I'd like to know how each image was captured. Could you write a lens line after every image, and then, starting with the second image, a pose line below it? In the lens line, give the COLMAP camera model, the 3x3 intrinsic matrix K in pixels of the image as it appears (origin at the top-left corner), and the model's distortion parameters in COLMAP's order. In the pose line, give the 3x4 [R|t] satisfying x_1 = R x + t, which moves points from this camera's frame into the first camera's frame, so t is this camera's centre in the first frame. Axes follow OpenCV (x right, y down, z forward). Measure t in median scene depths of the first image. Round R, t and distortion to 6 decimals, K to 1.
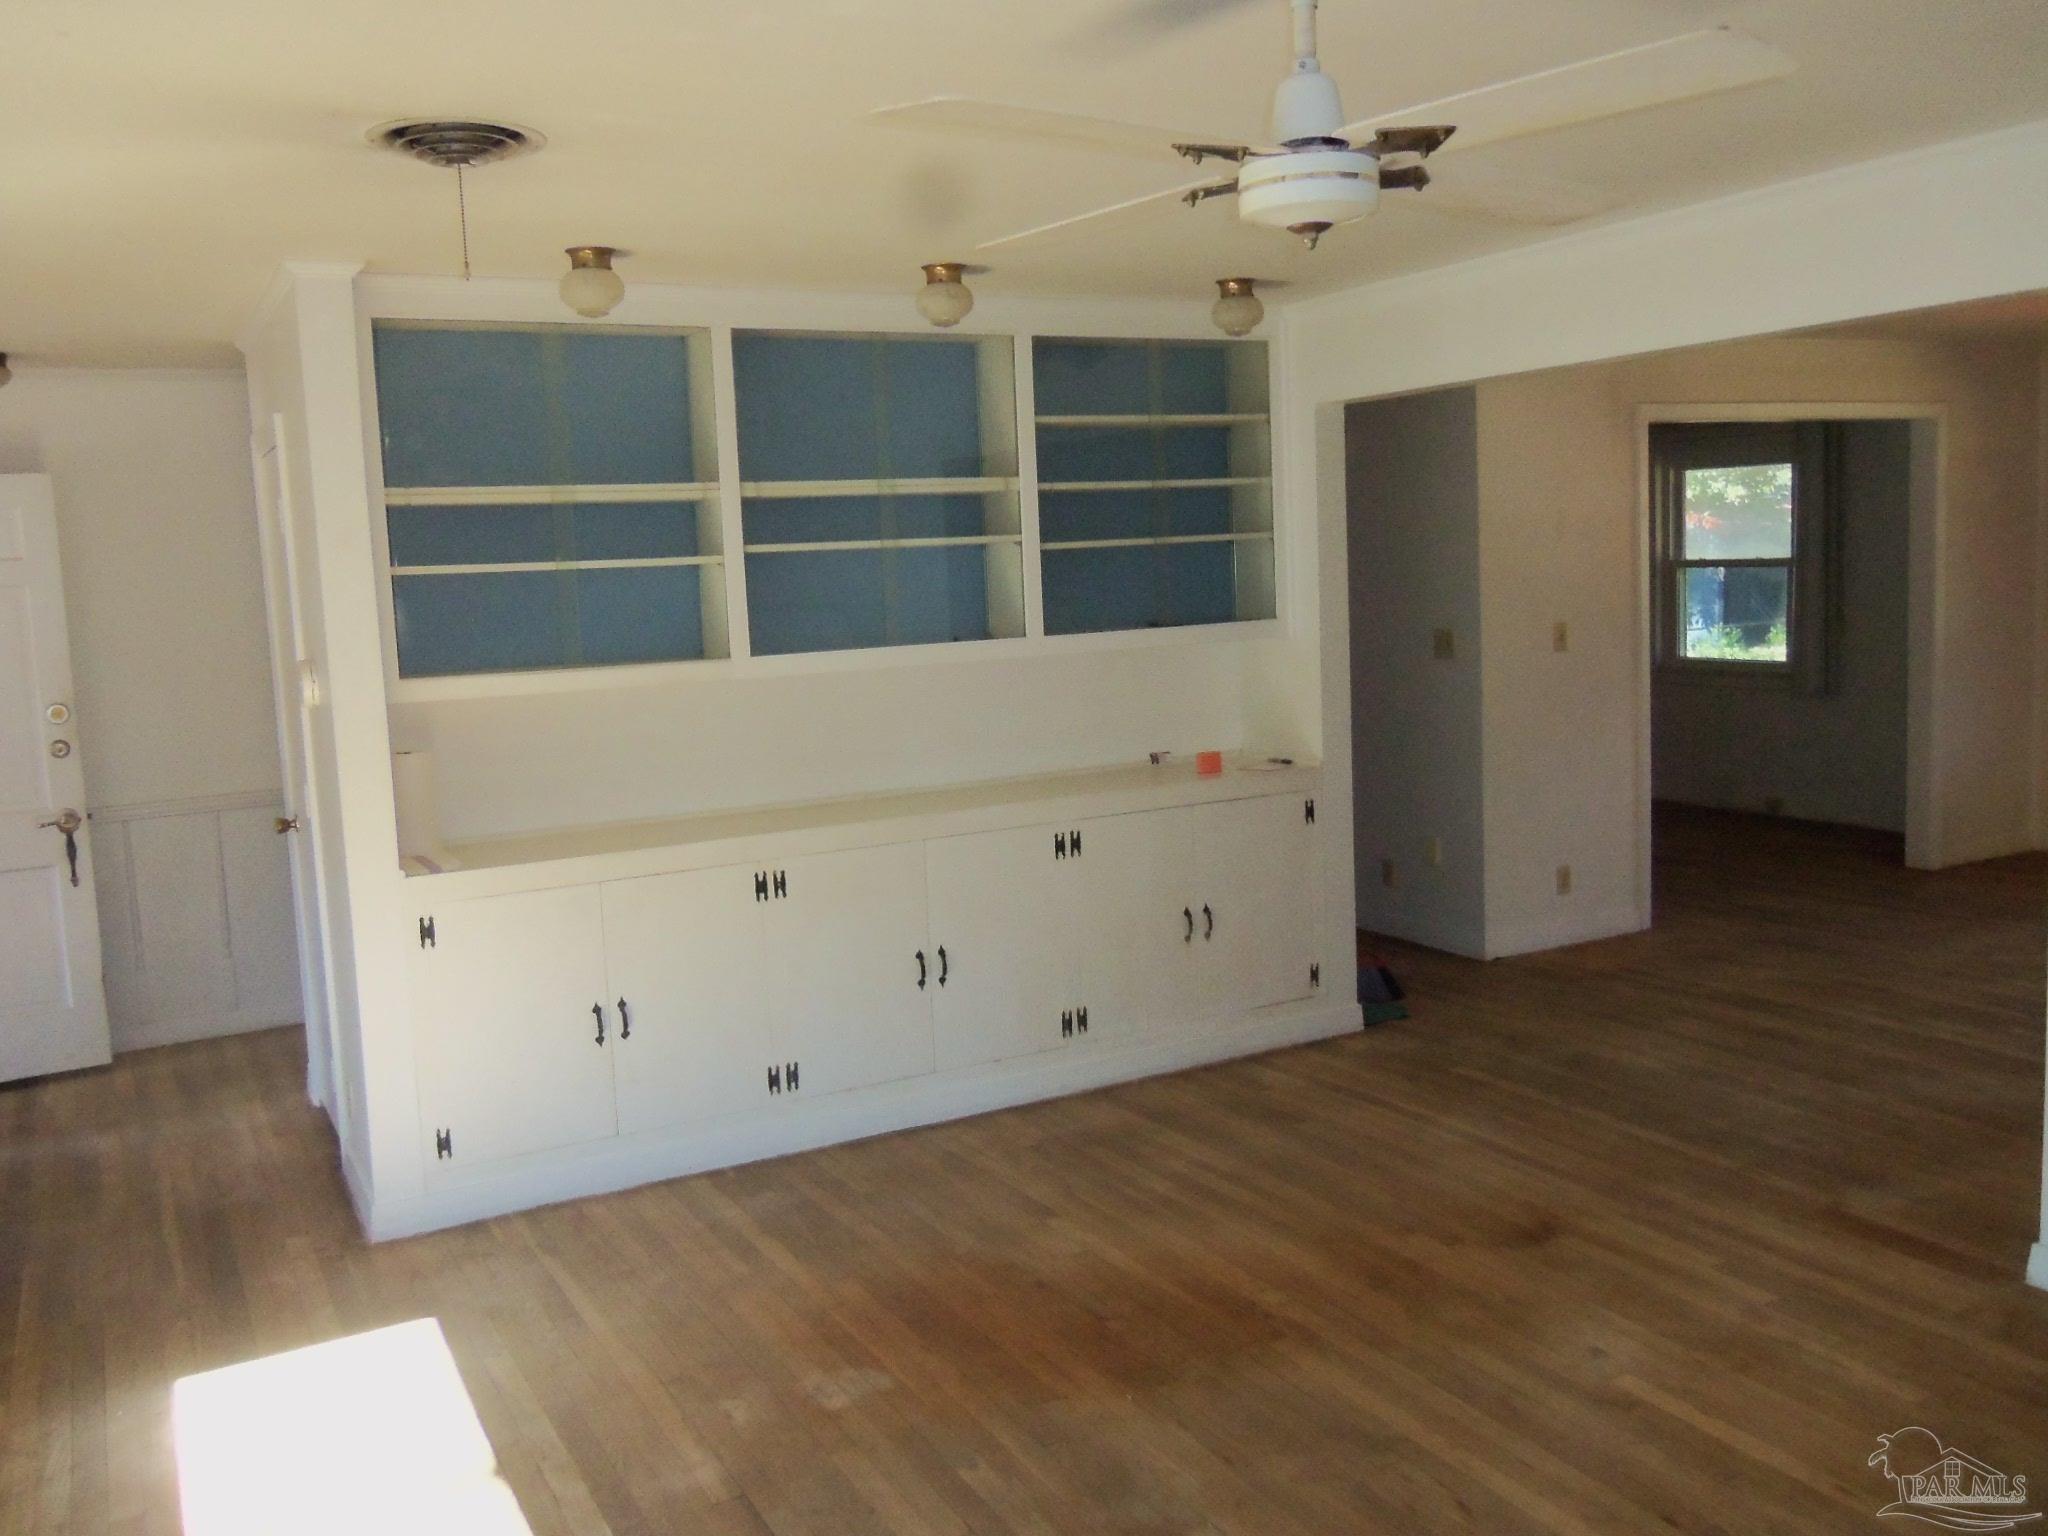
lens RADIAL K [[1712.6, 0, 1053.2], [0, 1712.6, 770.9], [0, 0, 1]] dist [-0.052580, 0.074562]
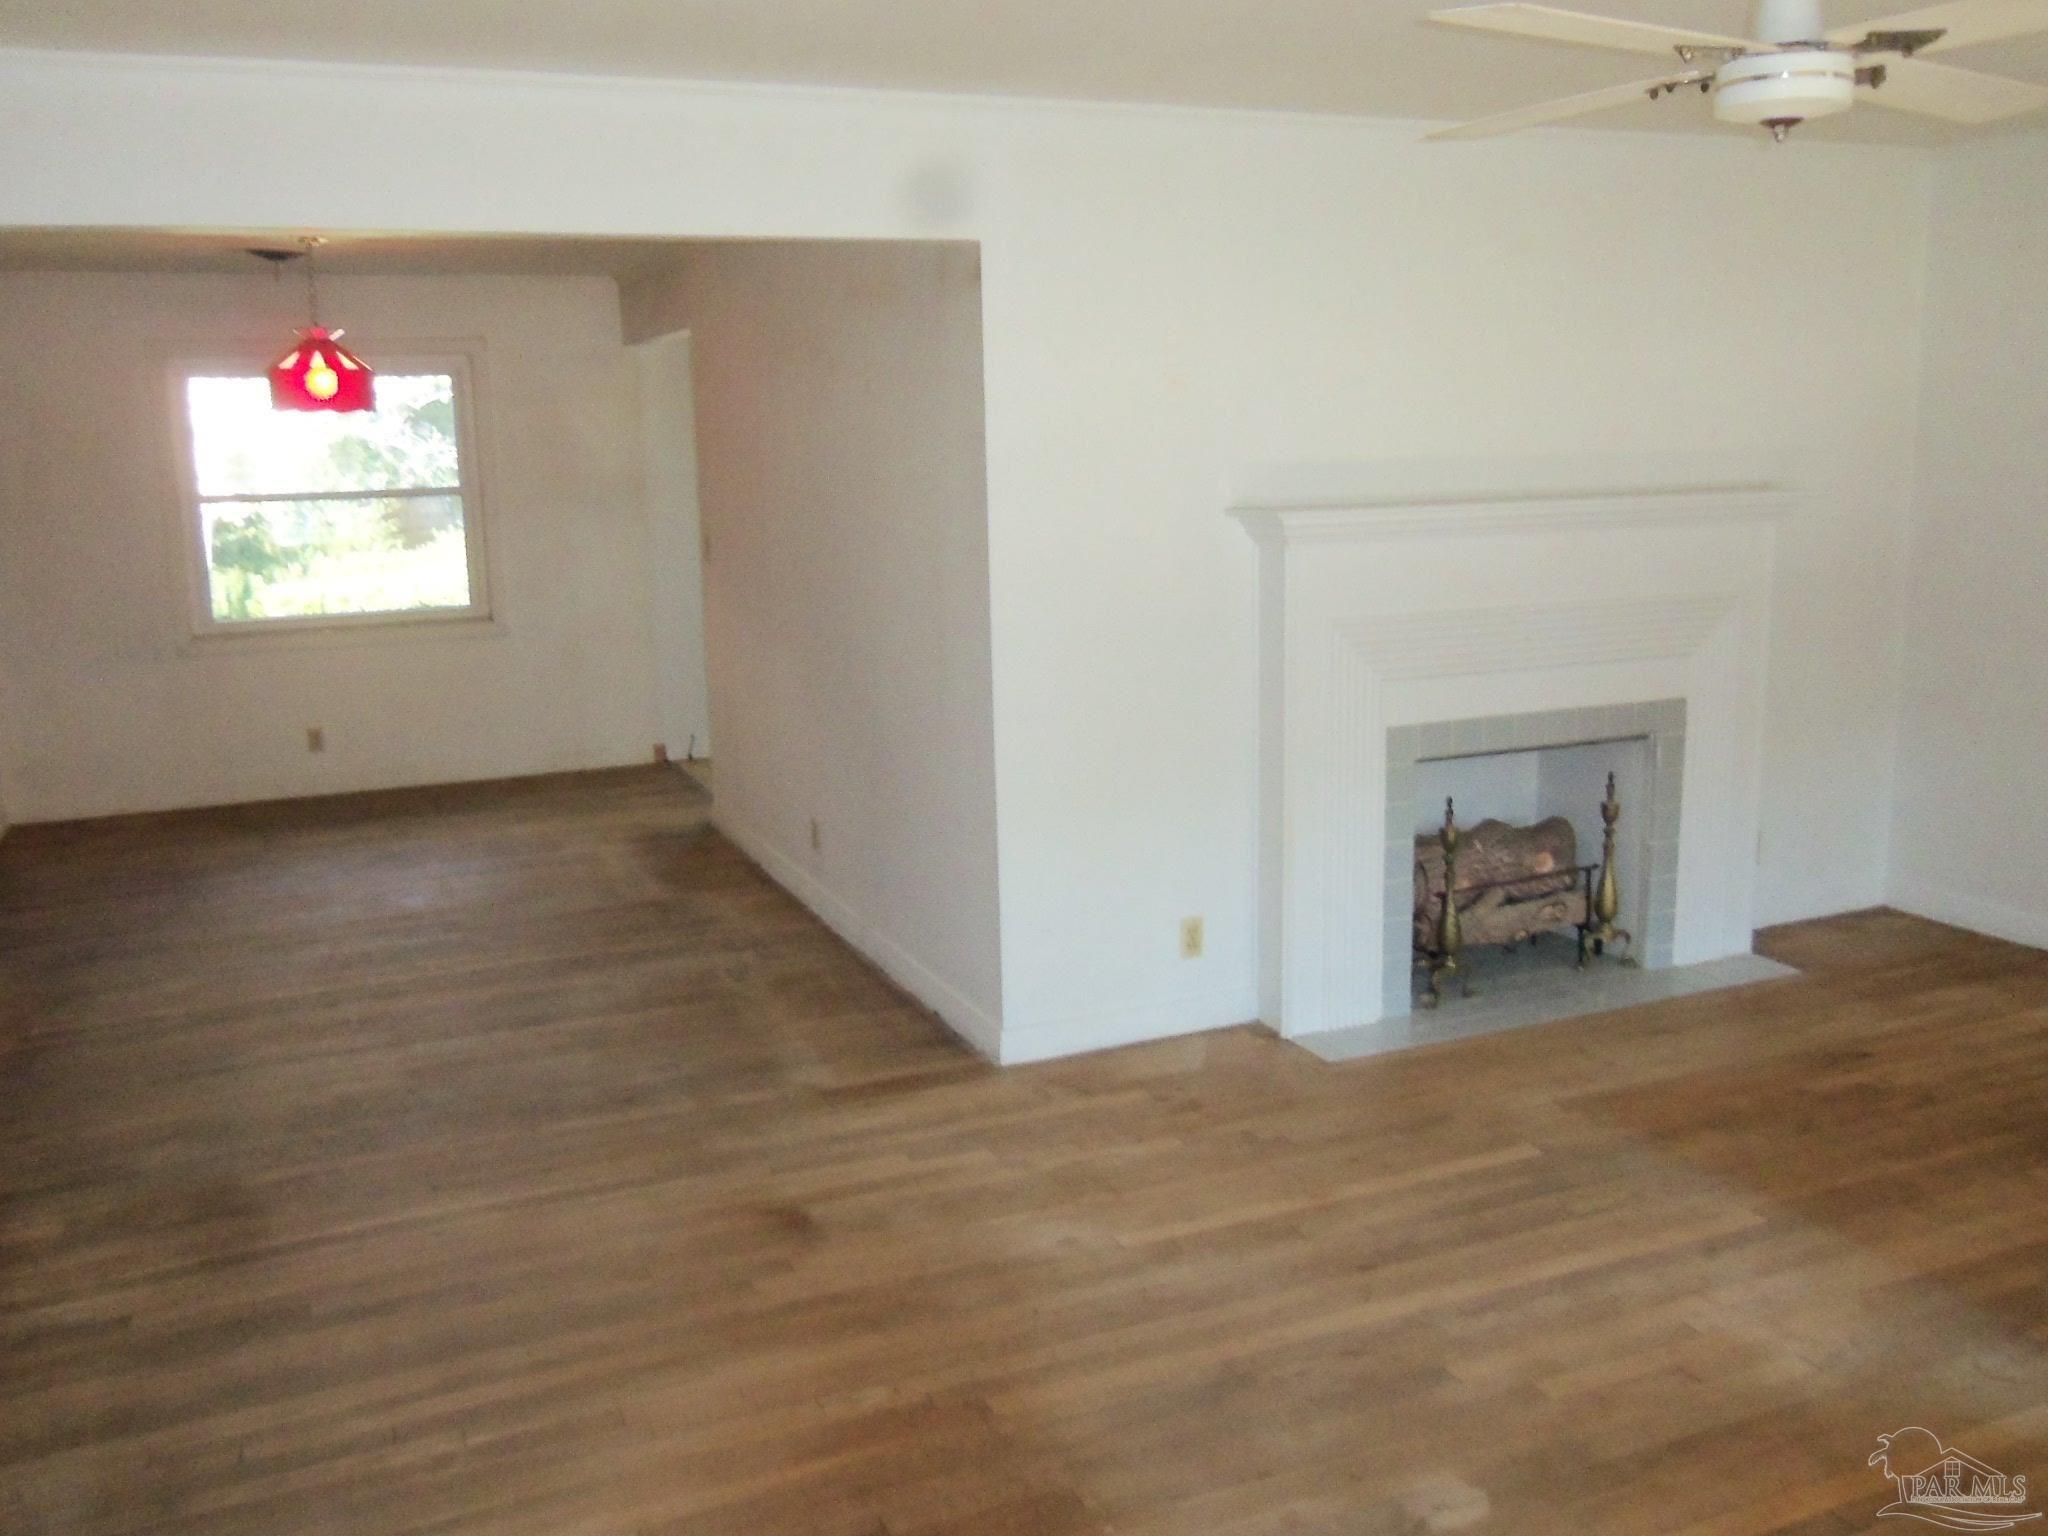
lens RADIAL K [[1734.7, 0, 977.8], [0, 1734.7, 755.5], [0, 0, 1]] dist [-0.001386, -0.001282]
pose [[0.113866, -0.145826, 0.982735, -0.610517], [0.144325, 0.981104, 0.128862, -0.077606], [-0.982957, 0.127160, 0.132761, 0.809998]]
